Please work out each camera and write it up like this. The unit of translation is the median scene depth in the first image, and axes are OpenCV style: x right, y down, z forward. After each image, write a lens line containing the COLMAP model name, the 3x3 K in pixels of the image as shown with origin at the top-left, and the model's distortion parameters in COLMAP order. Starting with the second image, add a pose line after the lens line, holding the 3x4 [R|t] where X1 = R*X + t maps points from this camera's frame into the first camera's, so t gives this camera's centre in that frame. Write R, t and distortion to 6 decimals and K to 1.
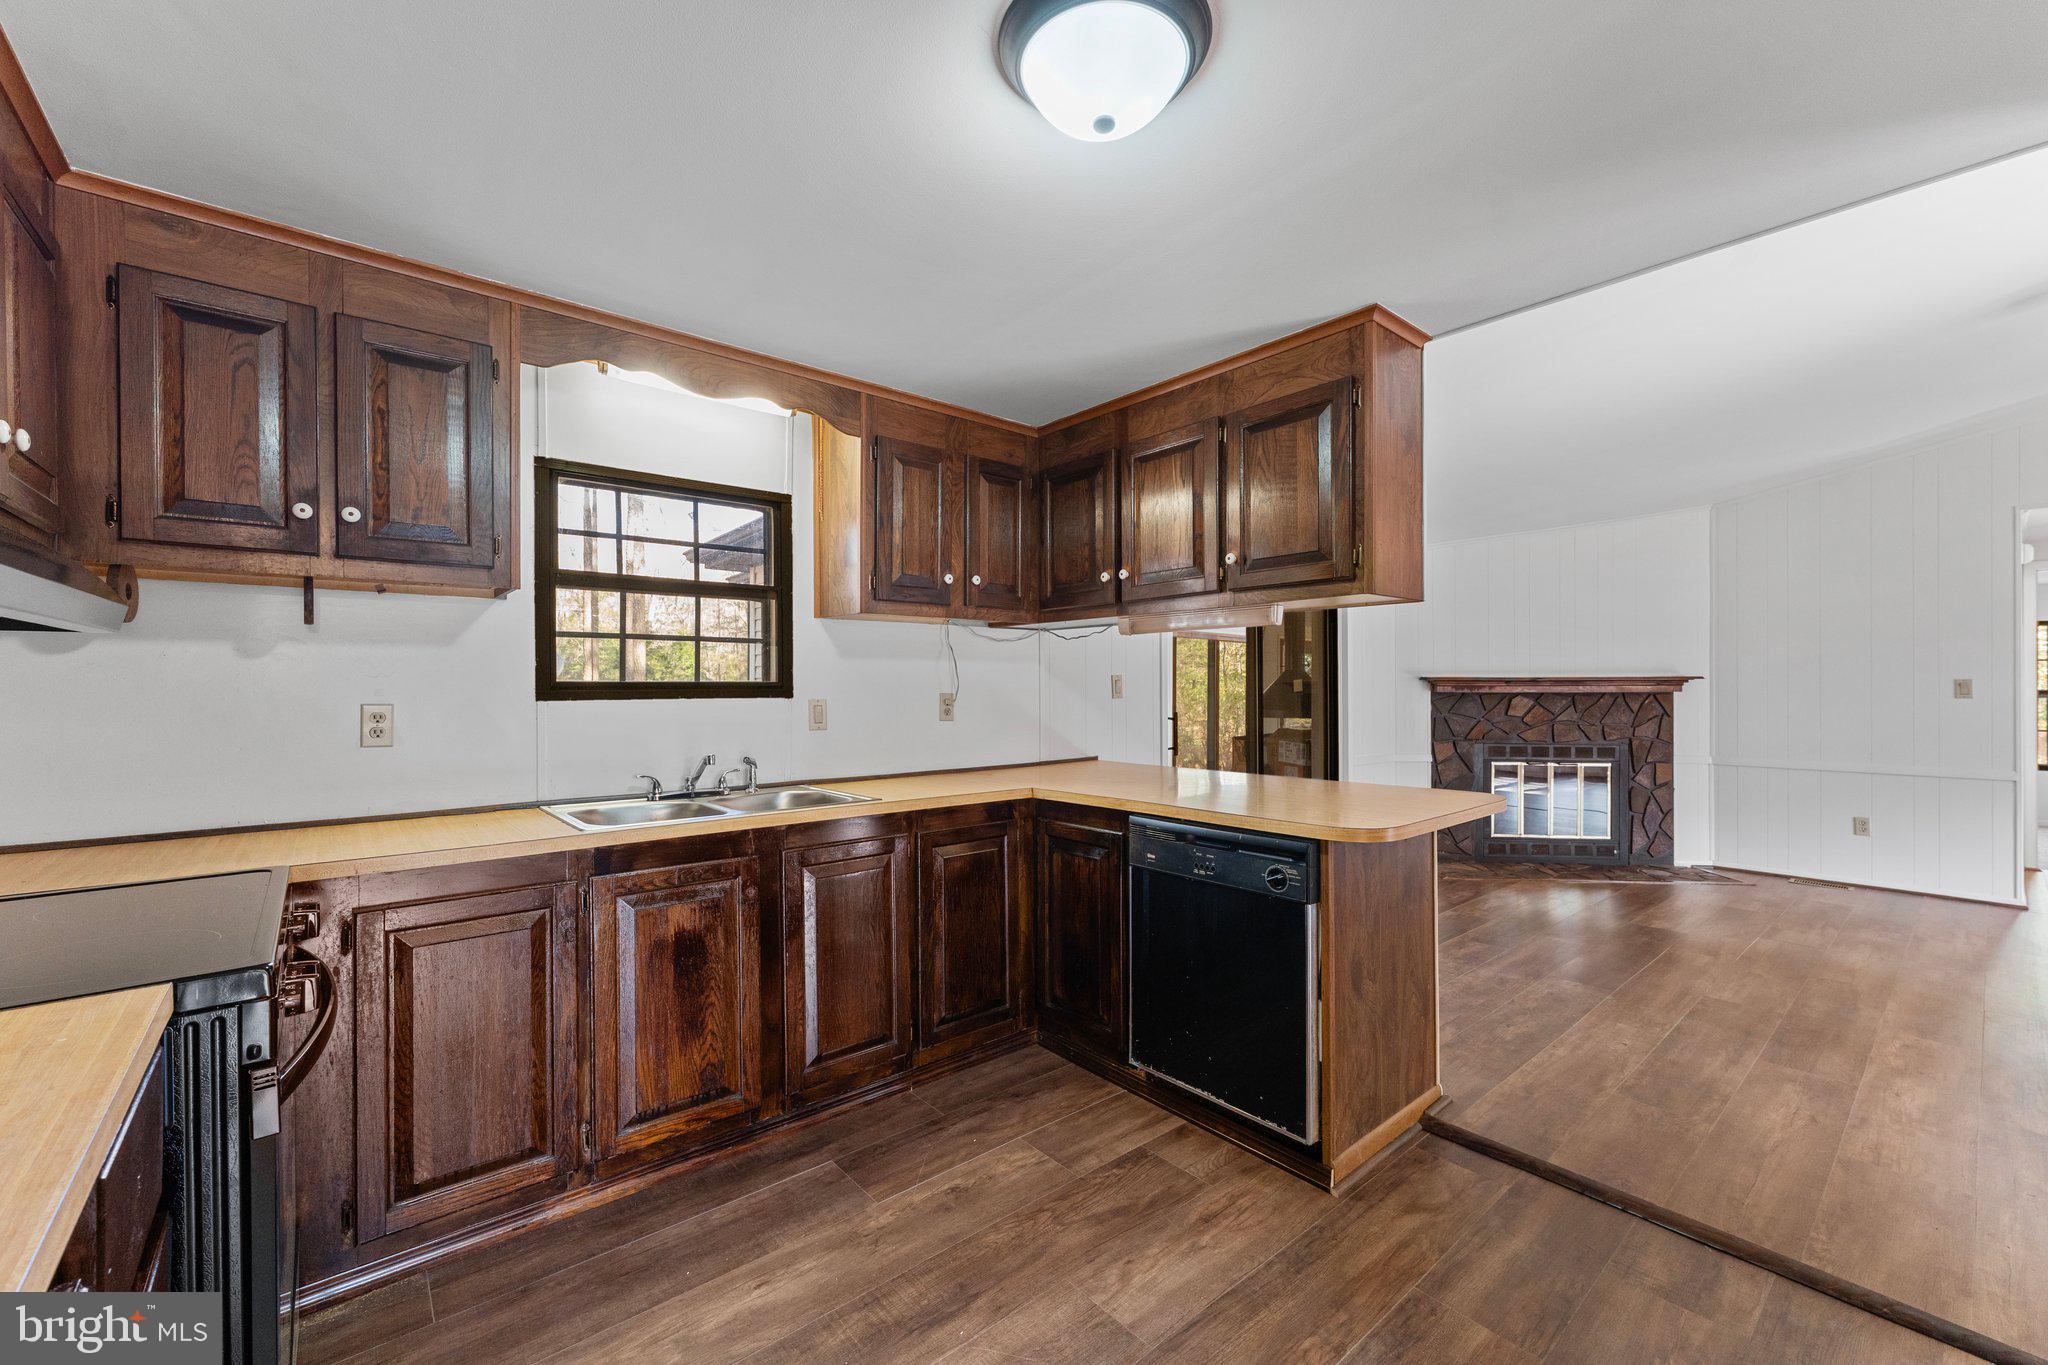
lens RADIAL K [[825.4, 0, 1024.0], [0, 825.4, 682.5], [0, 0, 1]] dist [0.013533, 0.000216]
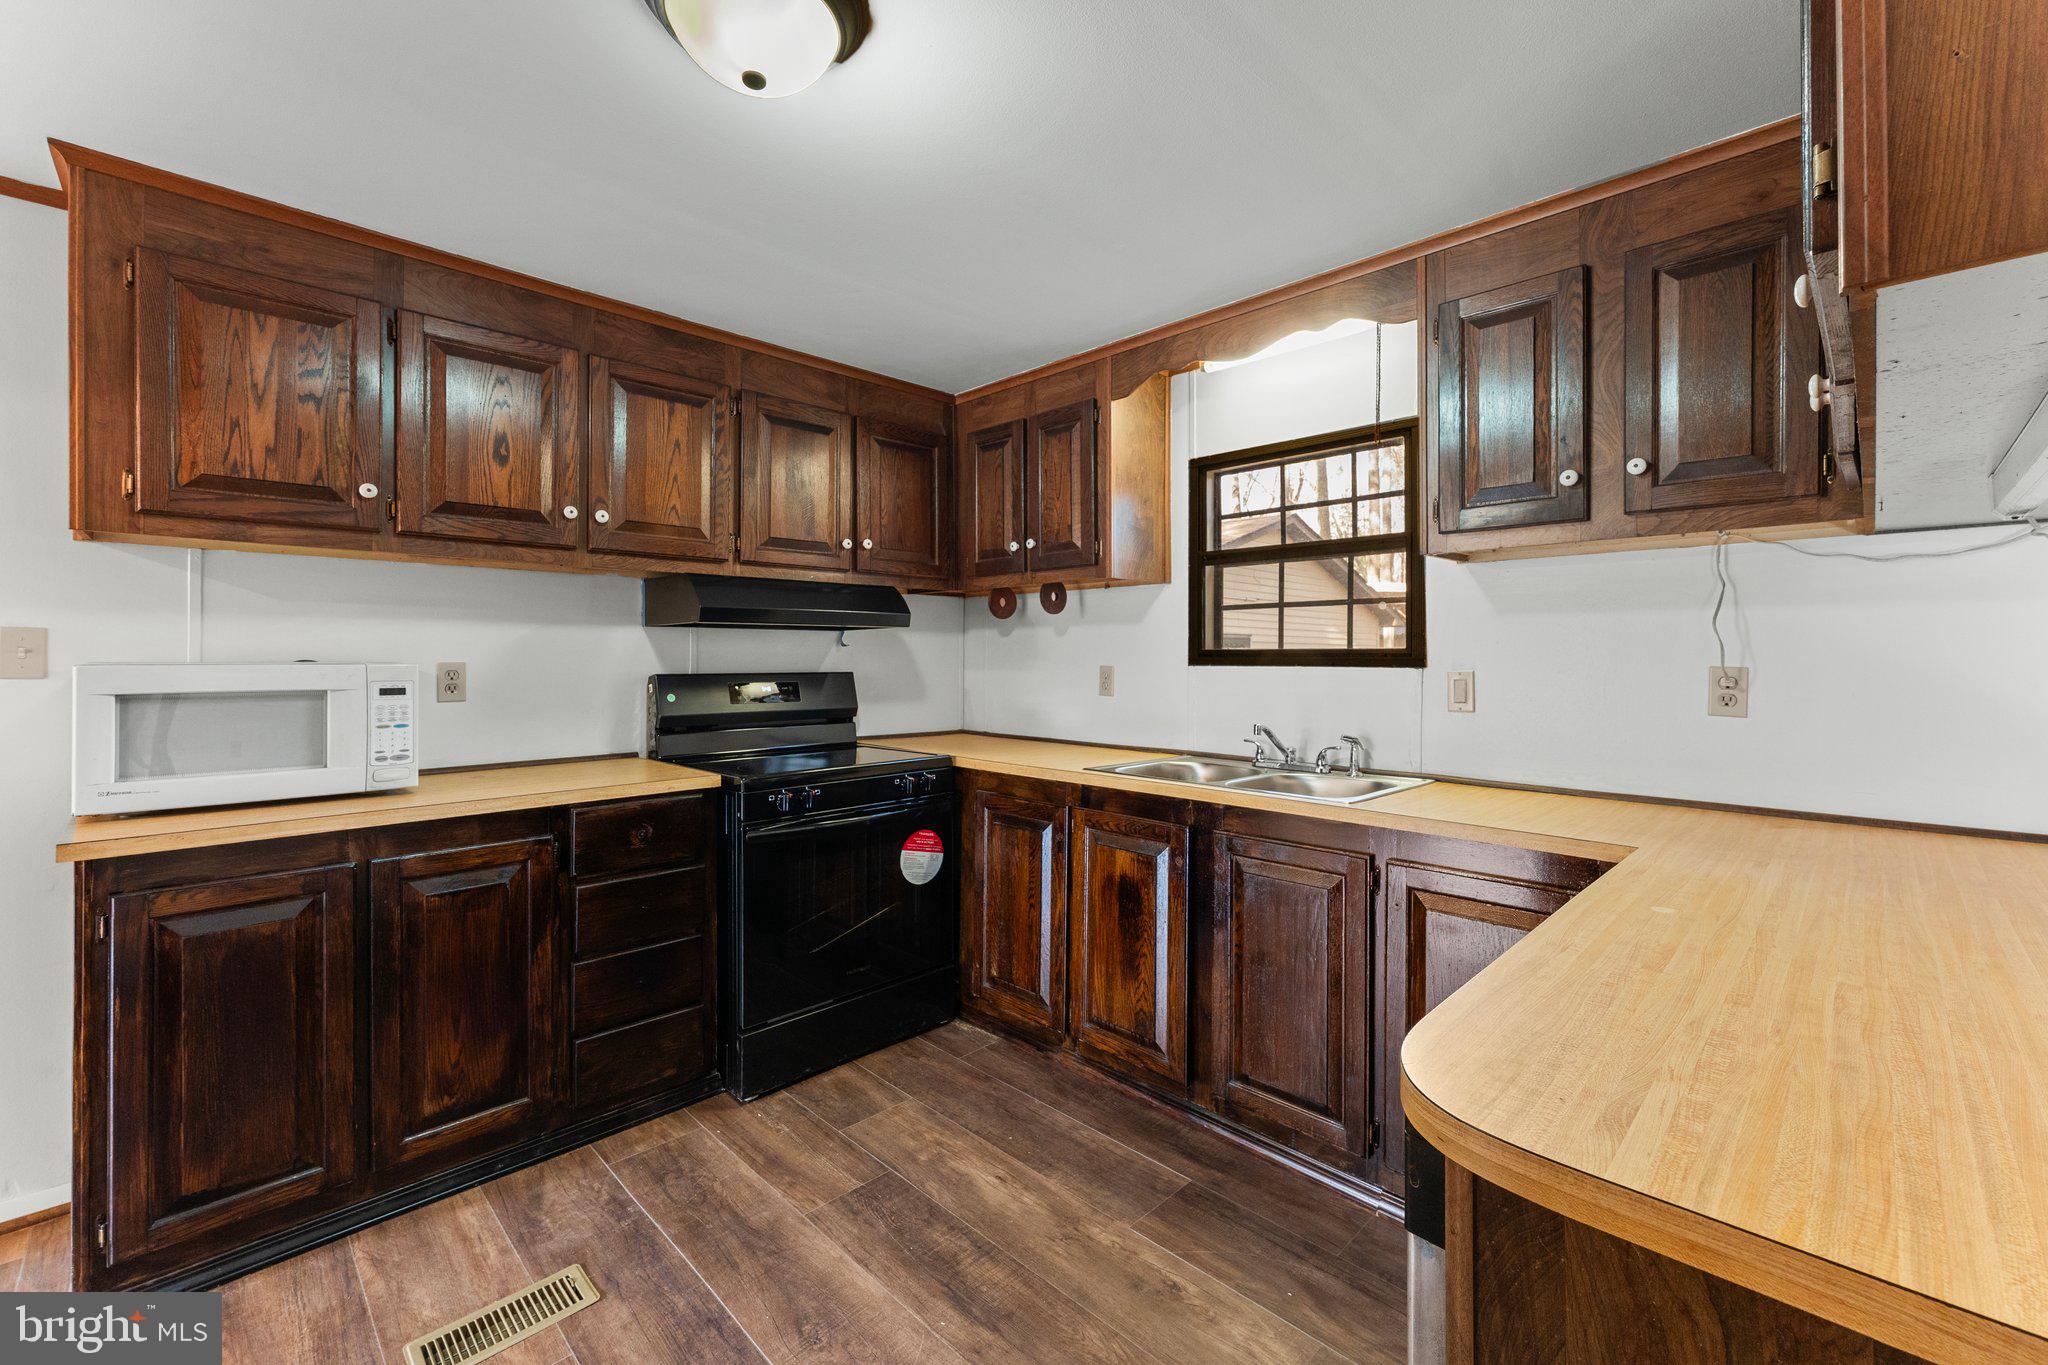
lens RADIAL K [[859.9, 0, 1022.0], [0, 859.9, 650.9], [0, 0, 1]] dist [0.045936, 0.000047]
pose [[0.090930, 0.000808, -0.995857, 0.619968], [0.008272, 0.999965, 0.001566, -0.003146], [0.995823, -0.008380, 0.090920, 0.649070]]
